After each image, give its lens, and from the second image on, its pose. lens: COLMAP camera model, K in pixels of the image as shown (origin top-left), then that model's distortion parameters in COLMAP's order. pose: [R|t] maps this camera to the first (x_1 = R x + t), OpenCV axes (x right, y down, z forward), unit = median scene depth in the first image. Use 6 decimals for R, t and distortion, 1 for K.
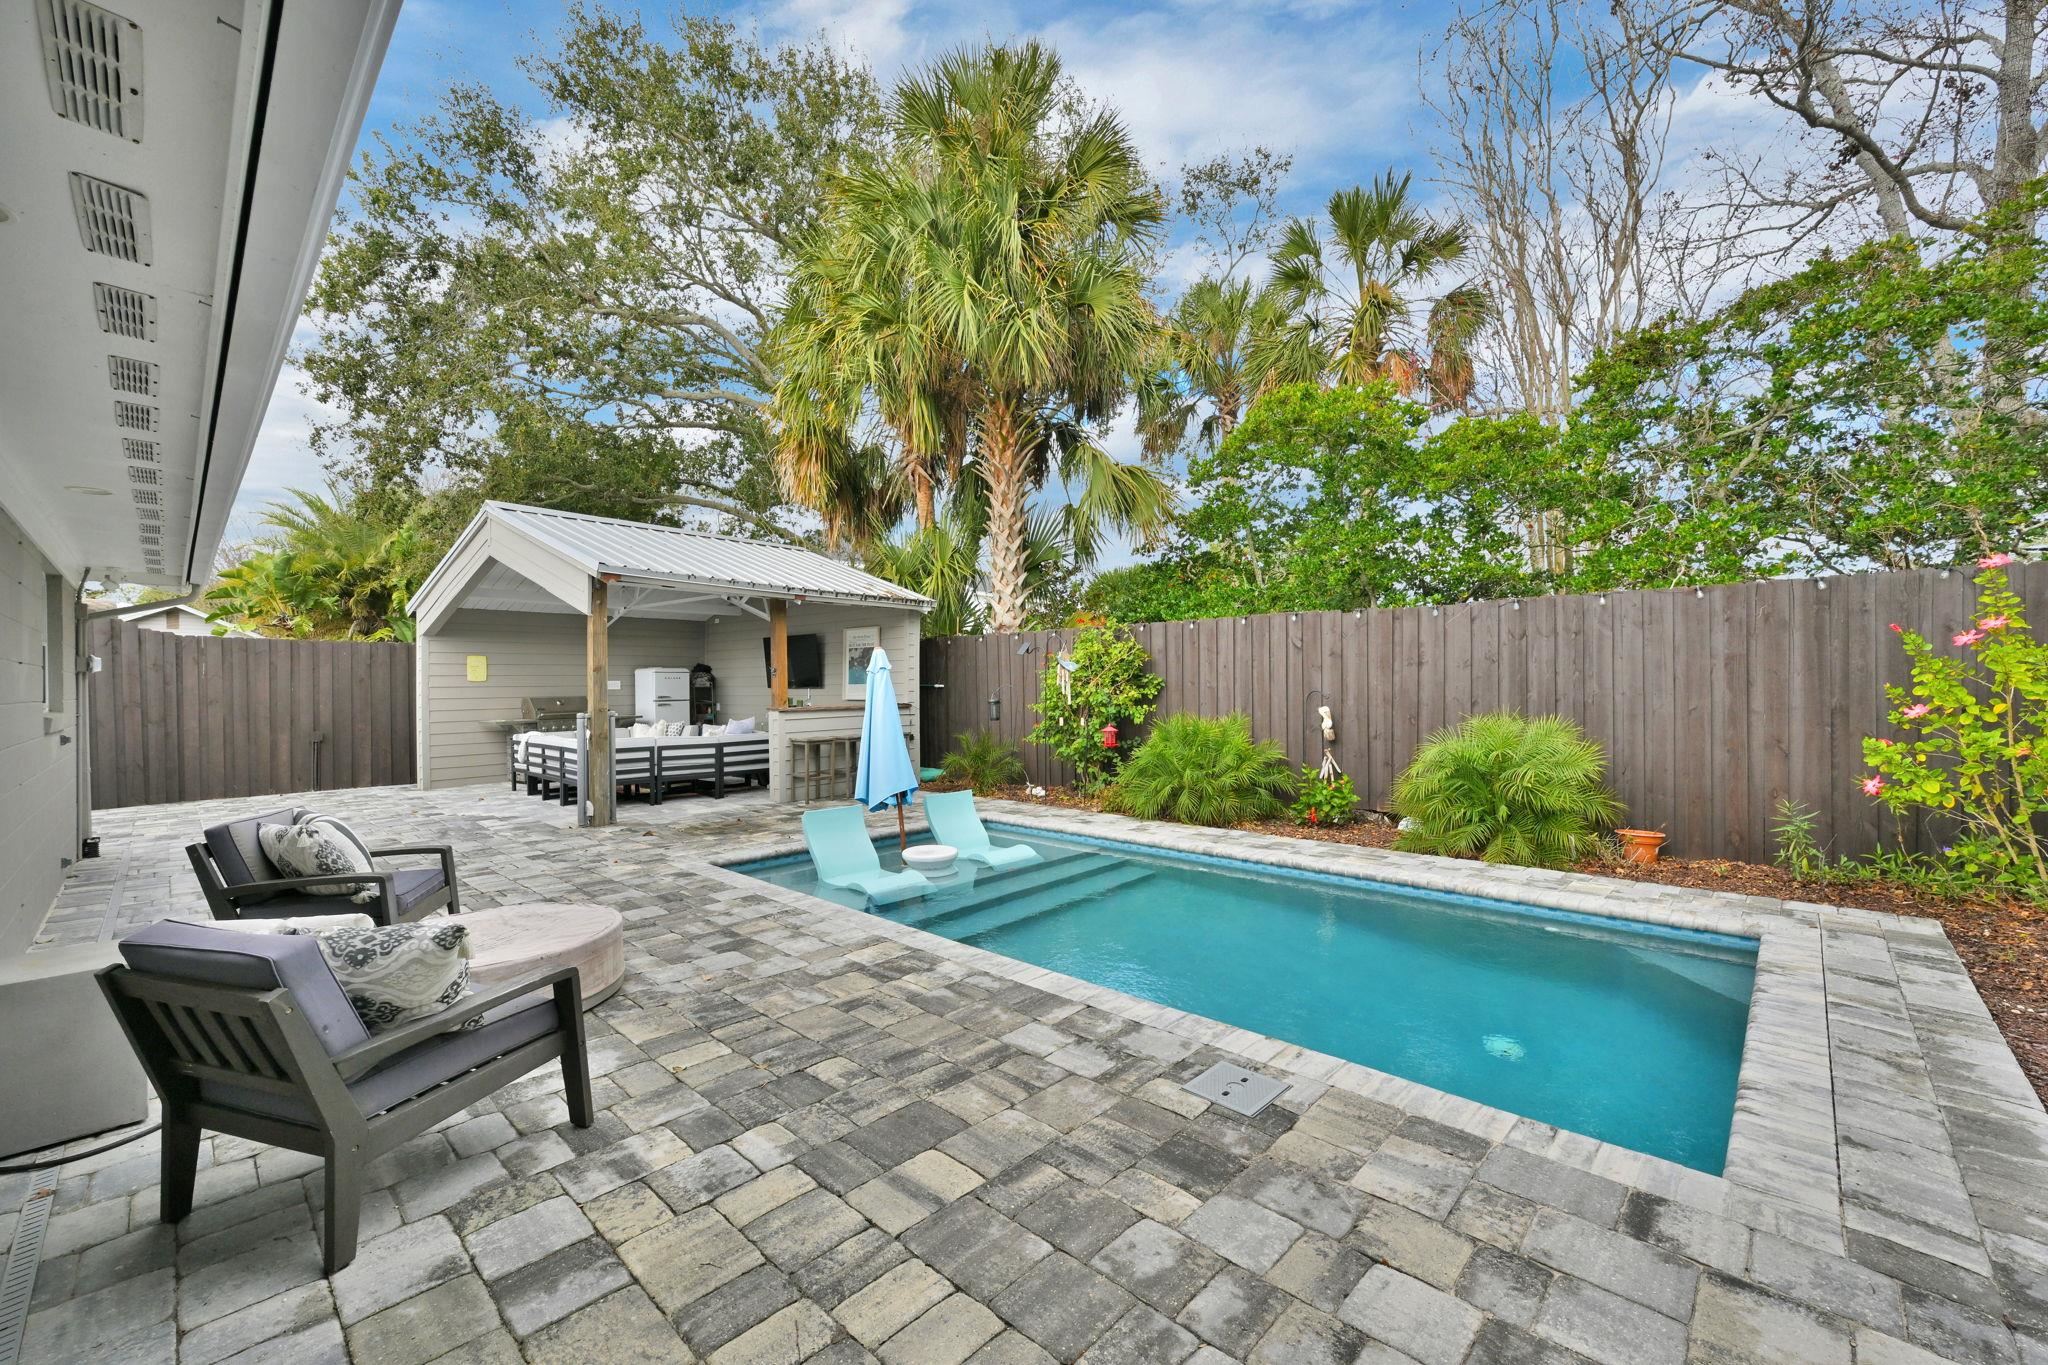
lens RADIAL K [[812.9, 0, 1023.8], [0, 812.9, 684.4], [0, 0, 1]] dist [0.001334, 0.000651]
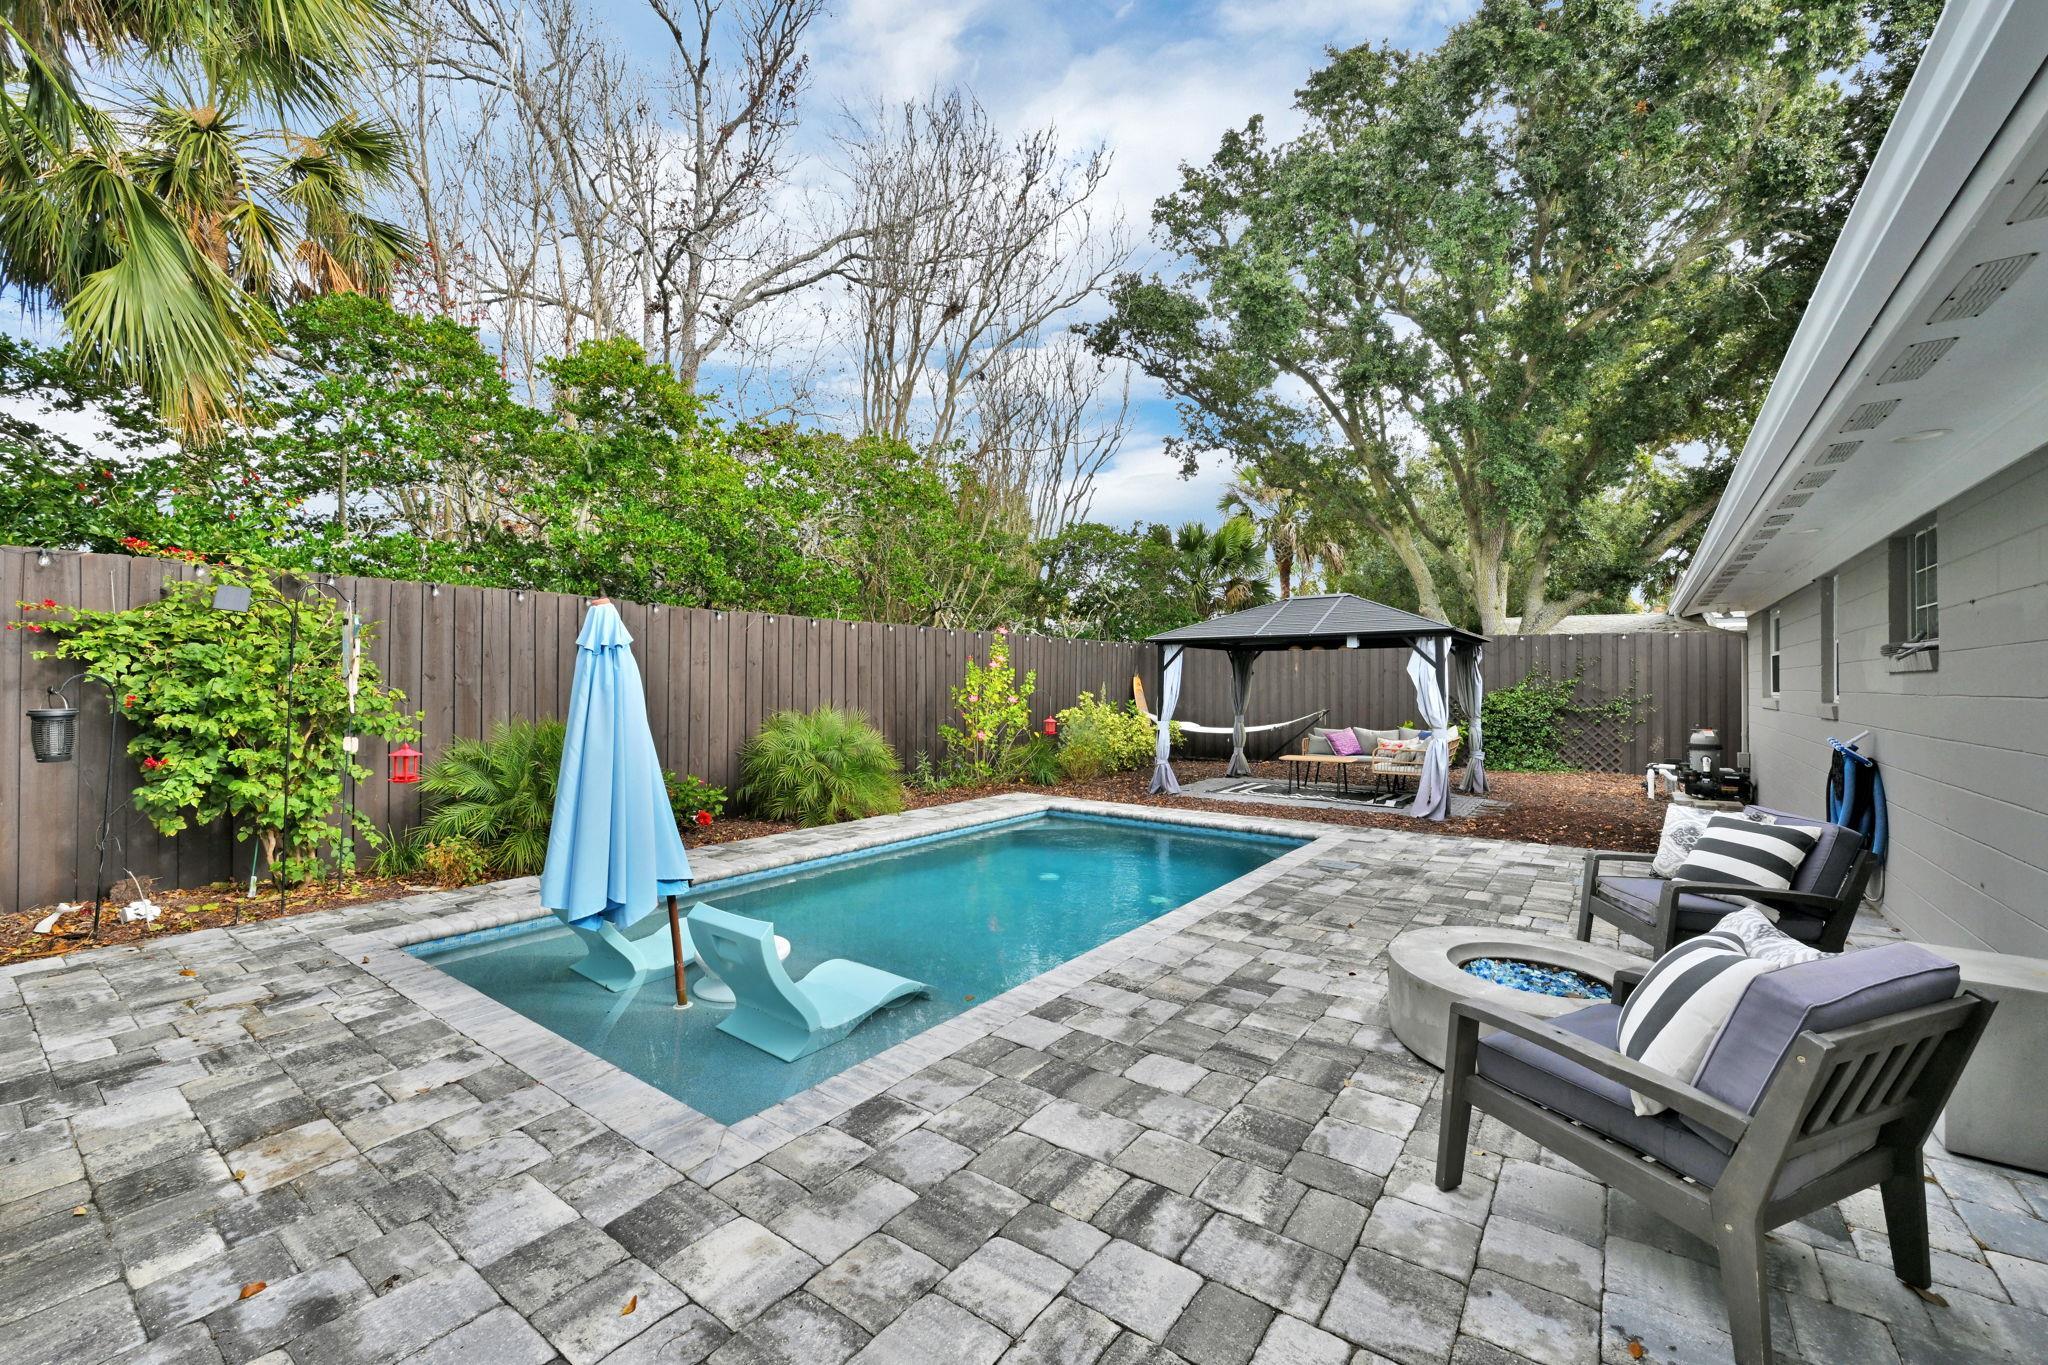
lens RADIAL K [[812.9, 0, 1020.7], [0, 812.9, 680.5], [0, 0, 1]] dist [0.001334, 0.000651]
pose [[-0.116683, 0.025781, 0.992835, -1.212477], [0.004596, 0.999666, -0.025418, 0.029595], [-0.993159, 0.001597, -0.116762, 1.384600]]
